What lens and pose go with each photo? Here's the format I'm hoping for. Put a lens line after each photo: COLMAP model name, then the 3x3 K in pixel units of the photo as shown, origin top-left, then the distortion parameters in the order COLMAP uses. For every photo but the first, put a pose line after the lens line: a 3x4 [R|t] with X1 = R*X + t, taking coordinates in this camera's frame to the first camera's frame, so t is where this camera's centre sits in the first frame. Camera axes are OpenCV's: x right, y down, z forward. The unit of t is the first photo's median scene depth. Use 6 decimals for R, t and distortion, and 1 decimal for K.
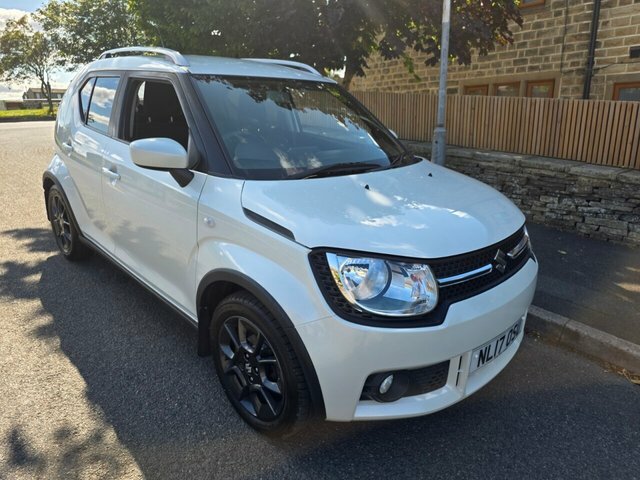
lens RADIAL K [[459.4, 0, 314.4], [0, 459.4, 232.6], [0, 0, 1]] dist [0.044094, -0.024467]
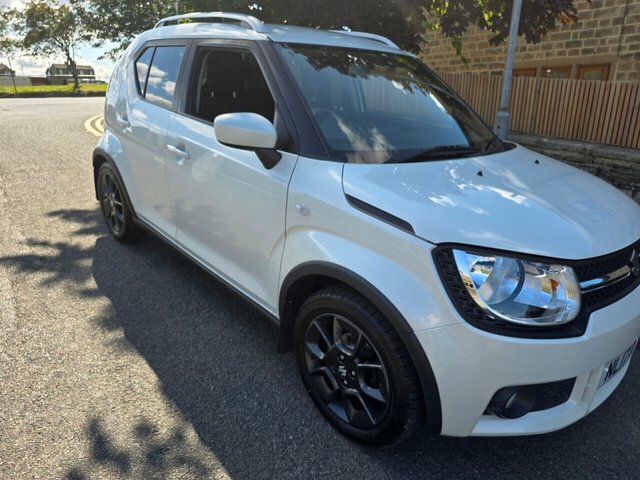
lens RADIAL K [[459.4, 0, 320.6], [0, 459.4, 245.2], [0, 0, 1]] dist [0.044094, -0.024467]
pose [[0.999155, 0.031662, -0.026191, -0.125631], [-0.030074, 0.997808, 0.058952, -0.004903], [0.028000, -0.058115, 0.997917, 0.077330]]
